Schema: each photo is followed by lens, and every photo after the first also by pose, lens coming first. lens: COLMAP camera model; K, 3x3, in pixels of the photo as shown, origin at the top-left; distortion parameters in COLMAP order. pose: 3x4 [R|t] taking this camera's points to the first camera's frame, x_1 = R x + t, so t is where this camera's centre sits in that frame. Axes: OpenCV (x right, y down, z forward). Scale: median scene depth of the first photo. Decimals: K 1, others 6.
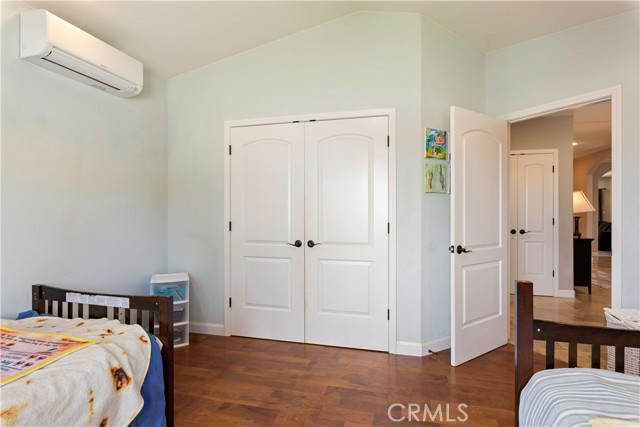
lens RADIAL K [[352.4, 0, 320.1], [0, 352.4, 212.1], [0, 0, 1]] dist [0.000592, 0.000052]
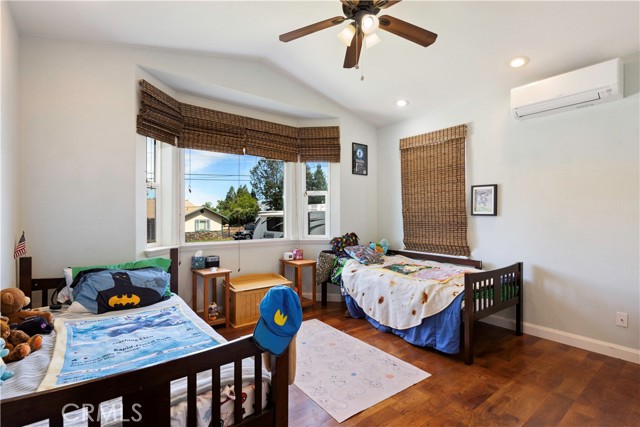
lens RADIAL K [[306.3, 0, 317.6], [0, 306.3, 213.5], [0, 0, 1]] dist [-0.002051, -0.000236]
pose [[-0.609413, 0.001409, -0.792851, 0.824117], [-0.004410, 0.999977, 0.005166, -0.010428], [0.792840, 0.006645, -0.609393, 1.113701]]
